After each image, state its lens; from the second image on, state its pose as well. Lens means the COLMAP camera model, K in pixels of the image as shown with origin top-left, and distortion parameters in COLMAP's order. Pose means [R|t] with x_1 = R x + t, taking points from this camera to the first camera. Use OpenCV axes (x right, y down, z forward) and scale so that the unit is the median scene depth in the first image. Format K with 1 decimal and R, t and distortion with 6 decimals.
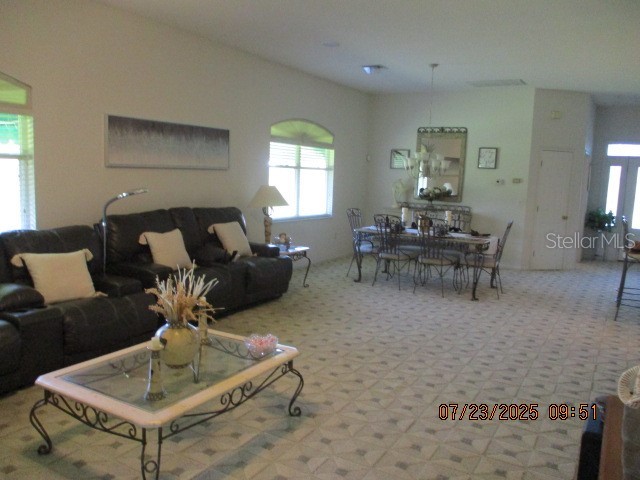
lens RADIAL K [[526.7, 0, 325.7], [0, 526.7, 237.9], [0, 0, 1]] dist [-0.035900, 0.005007]
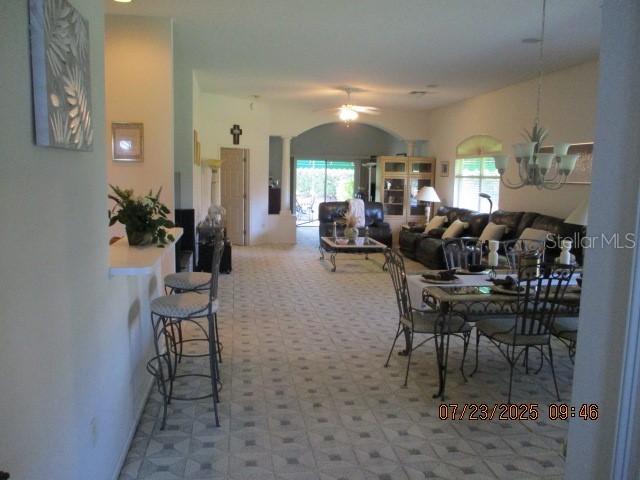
lens RADIAL K [[526.7, 0, 325.7], [0, 526.7, 237.9], [0, 0, 1]] dist [-0.035900, 0.005007]
pose [[-0.762635, 0.024347, -0.646371, 0.674492], [-0.130634, 0.972902, 0.190779, -0.120522], [0.633500, 0.229933, -0.738788, 1.128452]]
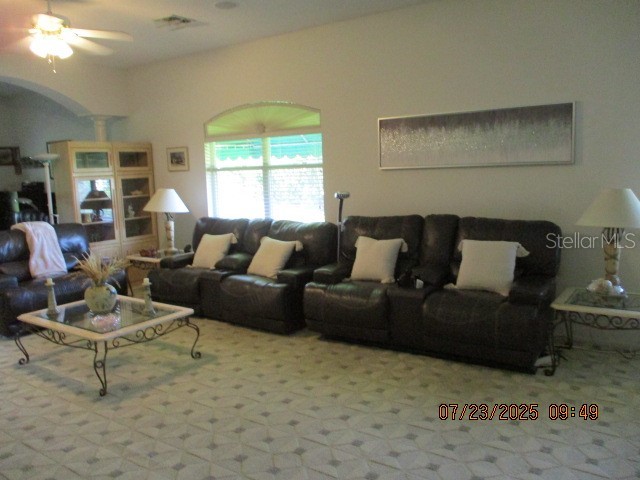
lens RADIAL K [[526.7, 0, 325.7], [0, 526.7, 237.9], [0, 0, 1]] dist [-0.035900, 0.005007]
pose [[-0.076029, 0.098559, -0.992223, 0.496095], [-0.094896, 0.989871, 0.105597, -0.080027], [0.992580, 0.102186, -0.065905, 0.762111]]
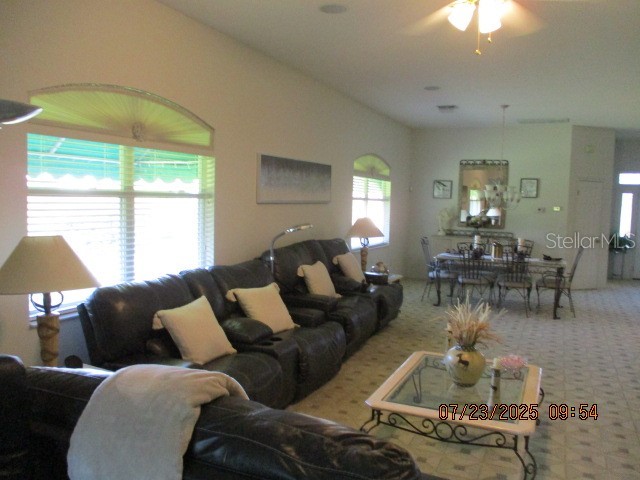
lens RADIAL K [[526.7, 0, 325.7], [0, 526.7, 237.9], [0, 0, 1]] dist [-0.035900, 0.005007]
pose [[0.994519, -0.018800, 0.102848, -0.308807], [0.023669, 0.998646, -0.046331, -0.011458], [-0.101838, 0.048512, 0.993617, -0.045775]]
